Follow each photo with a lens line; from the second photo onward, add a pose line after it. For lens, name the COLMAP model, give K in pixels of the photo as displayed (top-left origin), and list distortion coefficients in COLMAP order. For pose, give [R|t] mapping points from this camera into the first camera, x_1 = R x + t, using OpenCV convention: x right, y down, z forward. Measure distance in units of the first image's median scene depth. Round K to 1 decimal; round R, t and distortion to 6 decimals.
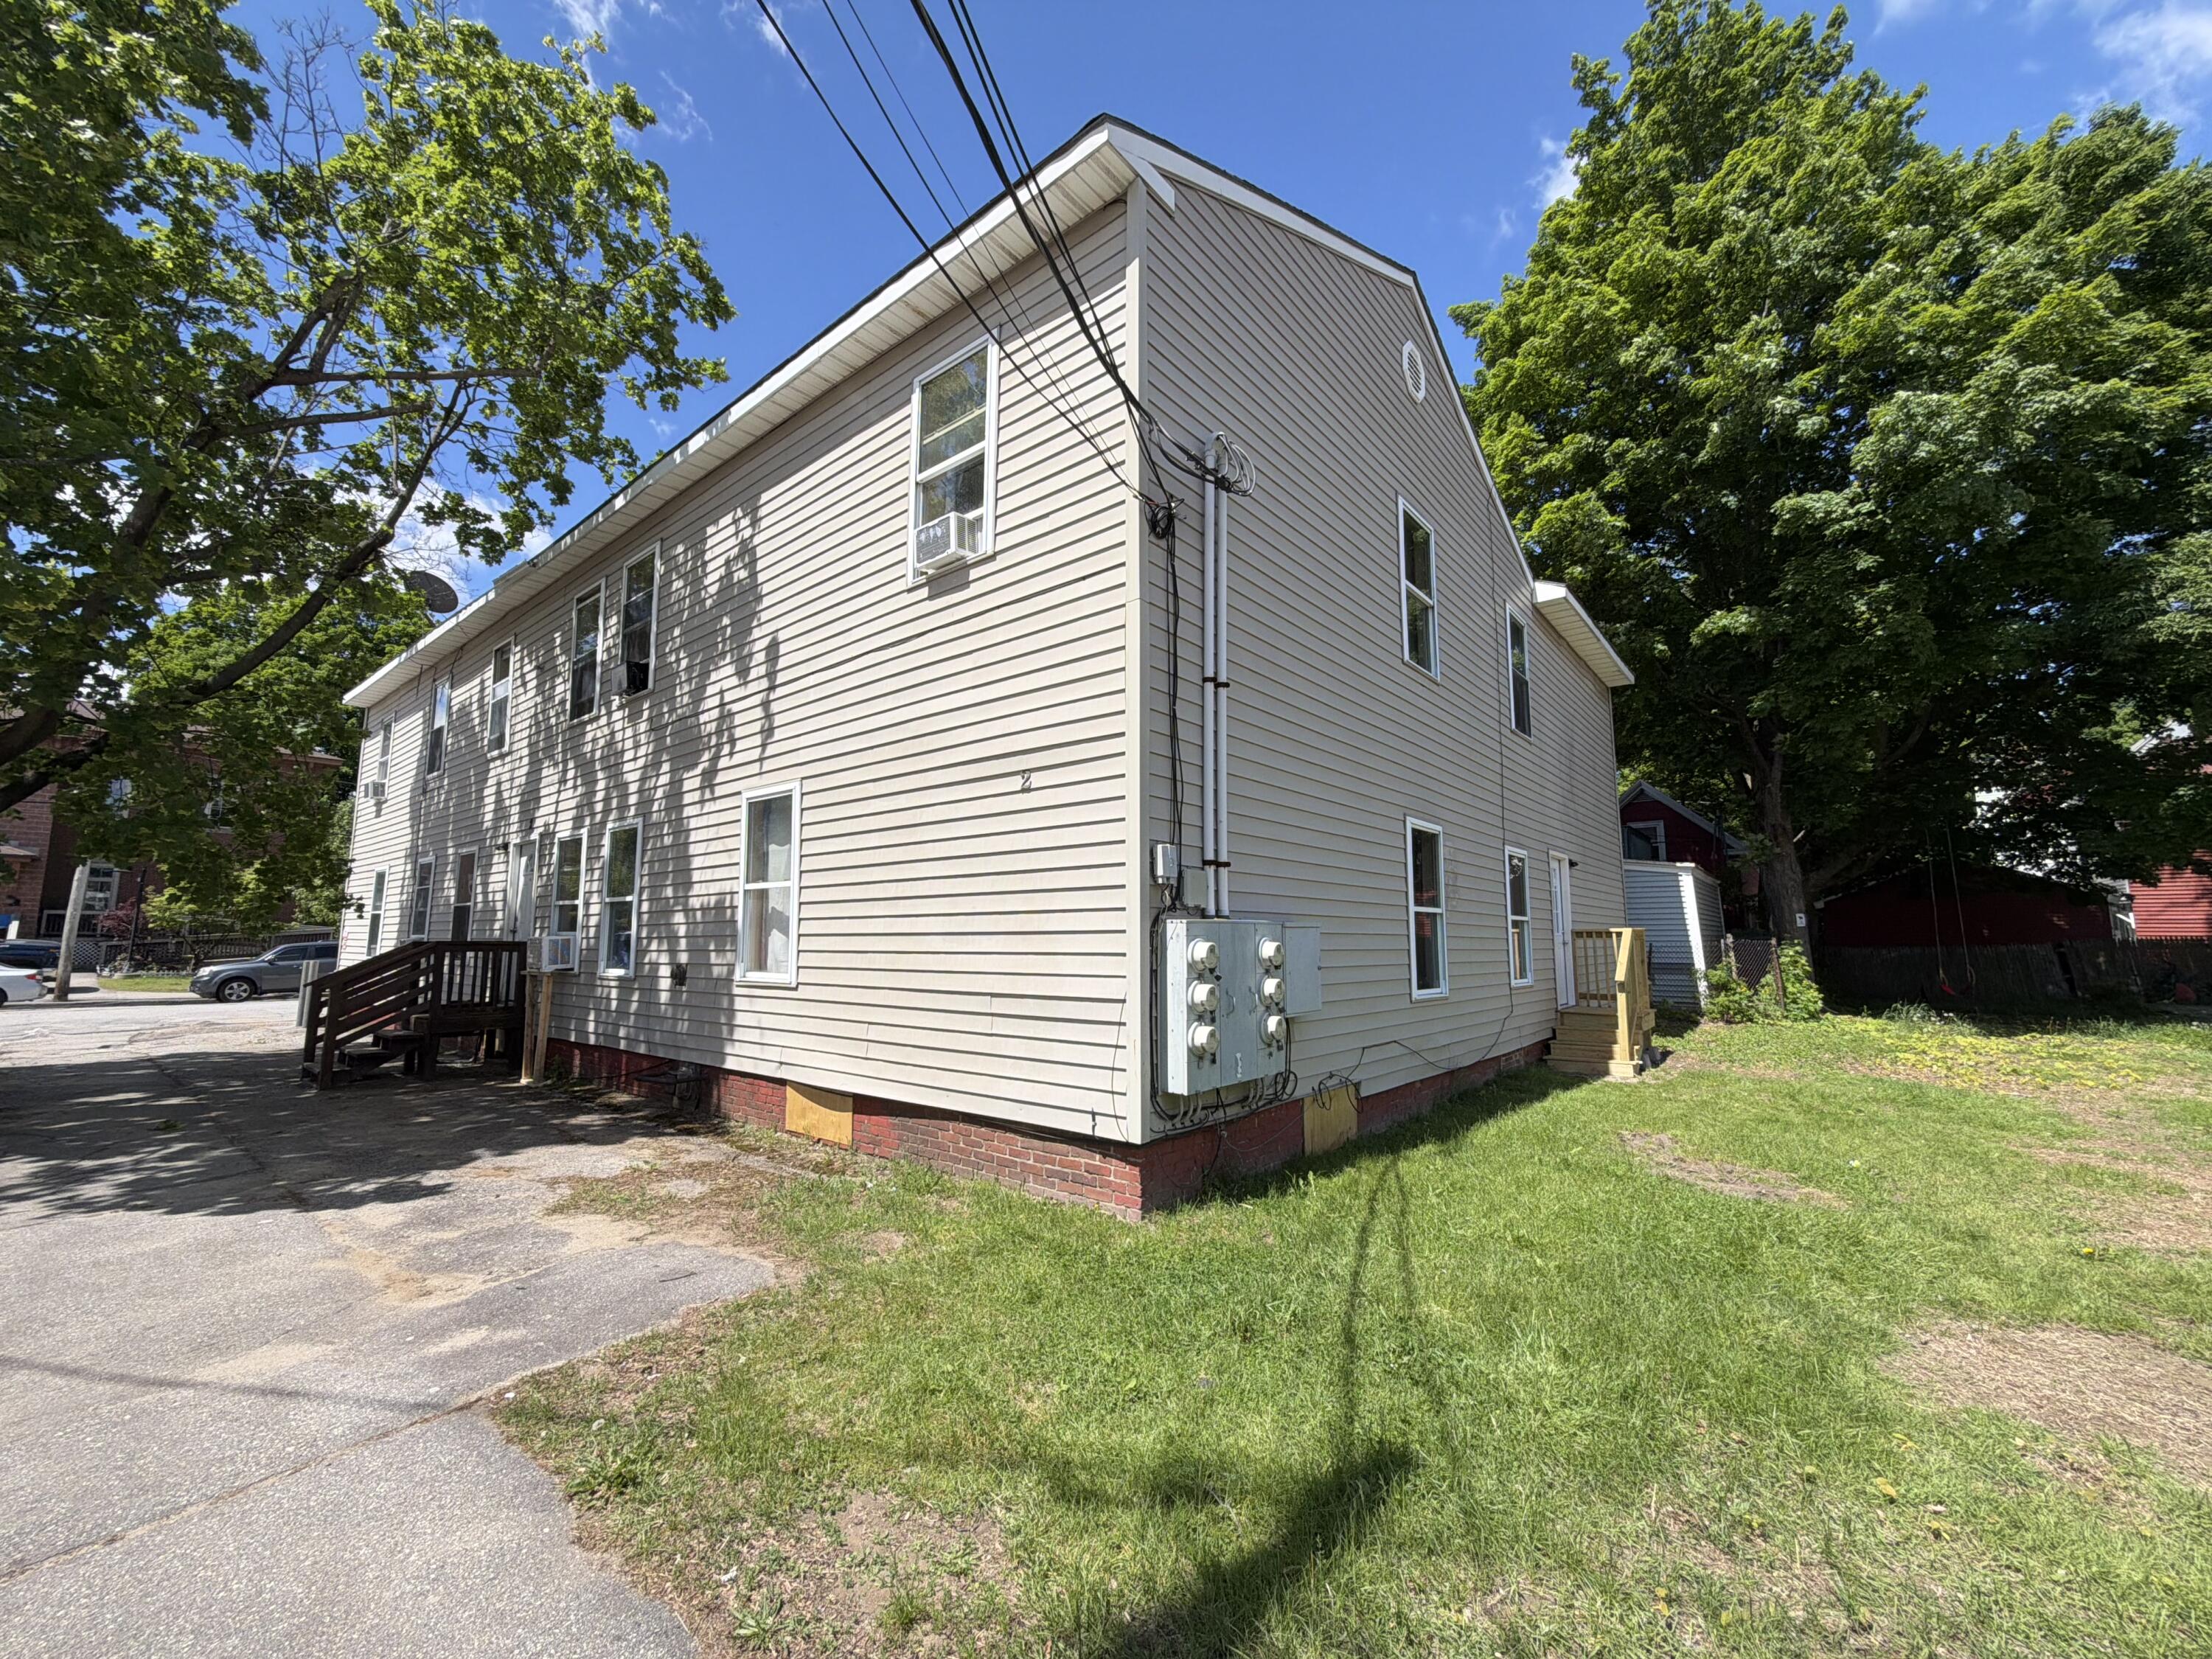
lens RADIAL K [[881.8, 0, 1100.9], [0, 881.8, 829.7], [0, 0, 1]] dist [0.000493, -0.000181]
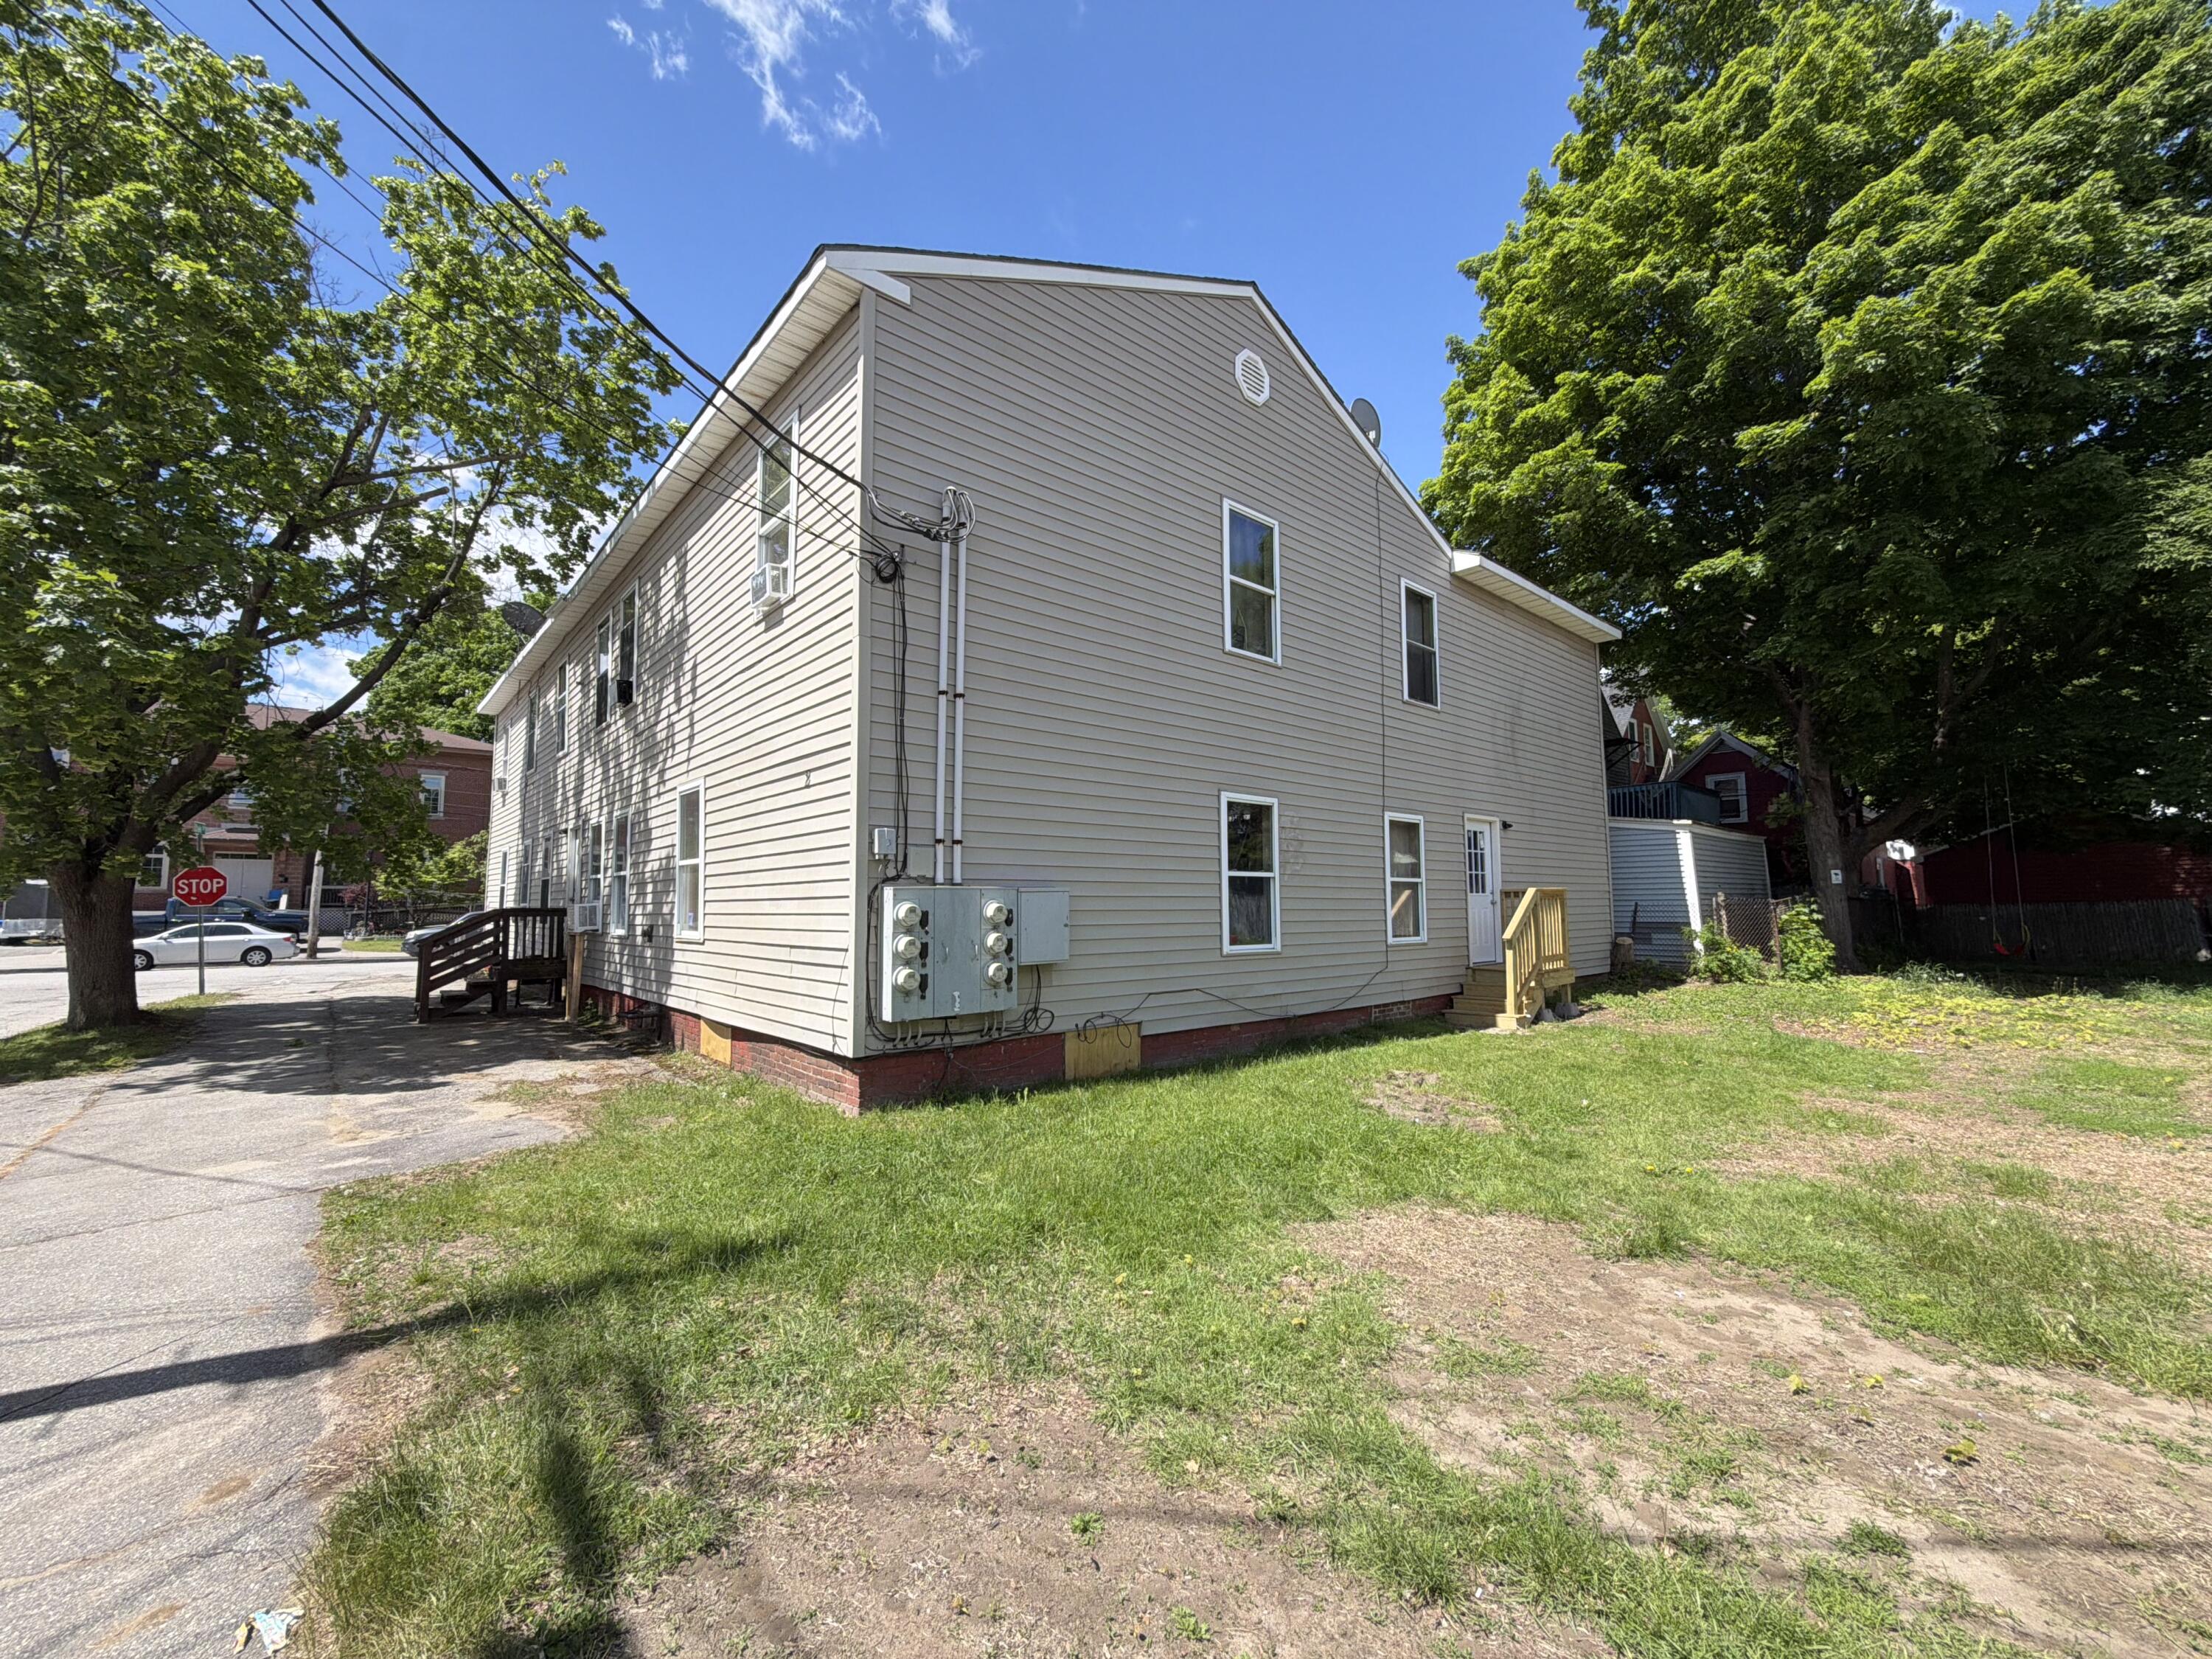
lens RADIAL K [[881.8, 0, 1100.9], [0, 881.8, 829.7], [0, 0, 1]] dist [0.000493, -0.000181]
pose [[0.987045, -0.021101, -0.159051, 0.377097], [0.027493, 0.998896, 0.038094, -0.013661], [0.158071, -0.041973, 0.986535, -0.134781]]
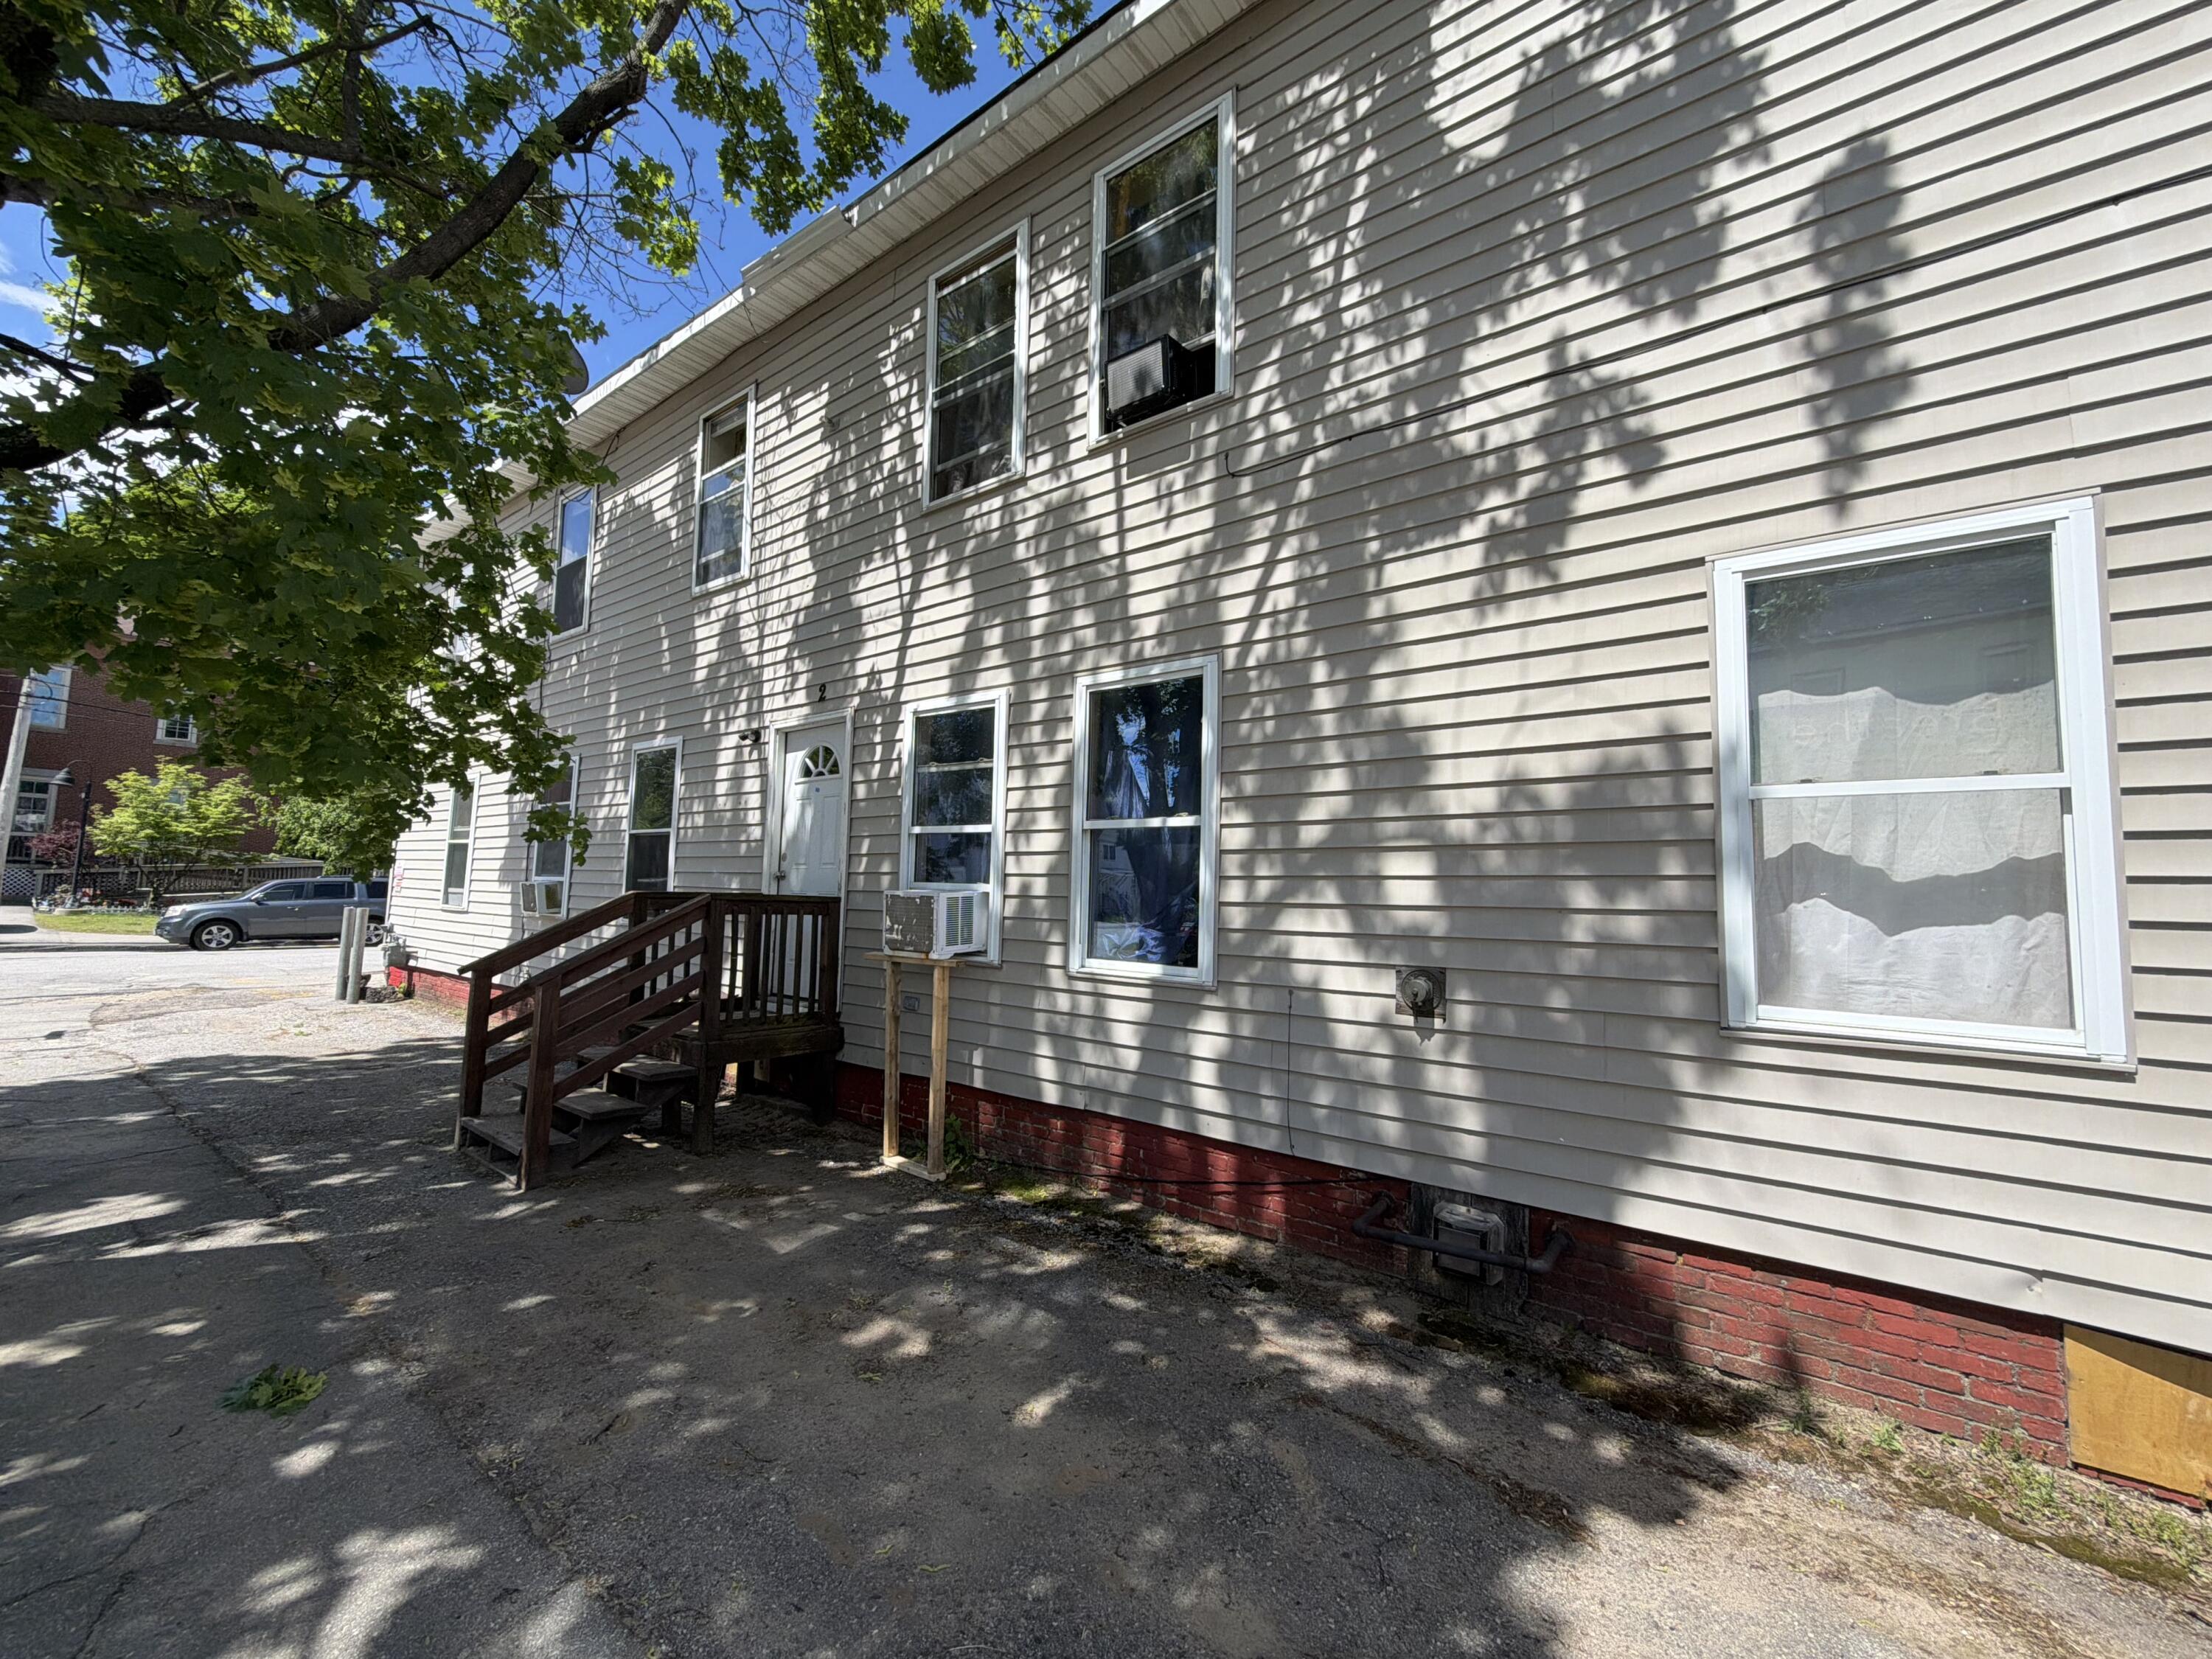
lens RADIAL K [[881.8, 0, 1100.9], [0, 881.8, 829.7], [0, 0, 1]] dist [0.000493, -0.000181]
pose [[0.998897, 0.031834, 0.034522, -0.691874], [-0.033467, 0.998296, 0.047807, 0.070544], [-0.032942, -0.048909, 0.998260, 0.595970]]
